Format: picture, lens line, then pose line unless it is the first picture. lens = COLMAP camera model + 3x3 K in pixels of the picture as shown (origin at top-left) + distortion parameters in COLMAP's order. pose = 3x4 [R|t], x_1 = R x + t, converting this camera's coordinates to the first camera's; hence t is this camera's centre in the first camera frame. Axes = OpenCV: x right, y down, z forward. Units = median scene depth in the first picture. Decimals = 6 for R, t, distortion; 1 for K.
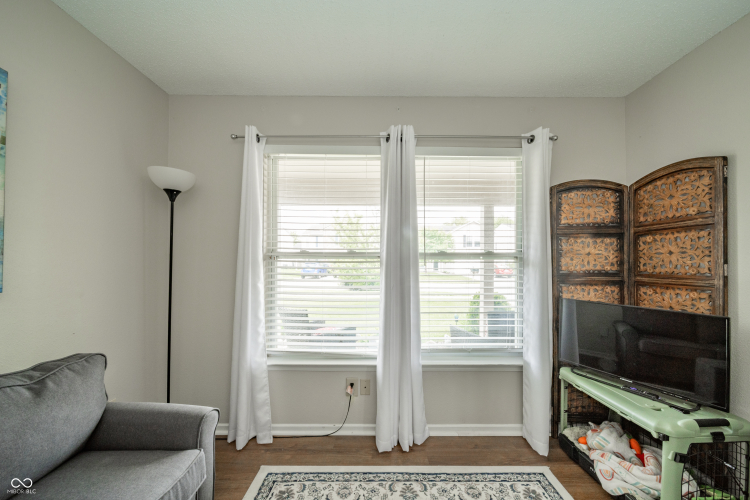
lens RADIAL K [[274.6, 0, 375.9], [0, 274.6, 256.8], [0, 0, 1]] dist [0.000480, -0.000197]
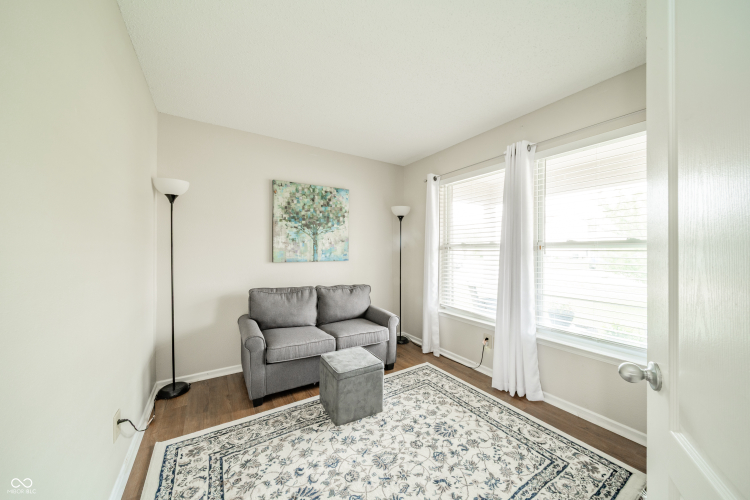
lens RADIAL K [[253.4, 0, 375.0], [0, 253.4, 250.0], [0, 0, 1]] dist [-0.000757, -0.000256]
pose [[0.542469, -0.003890, -0.840067, 0.722740], [0.008138, 0.999967, 0.000625, 0.009407], [0.840036, -0.007175, 0.542482, -0.178318]]
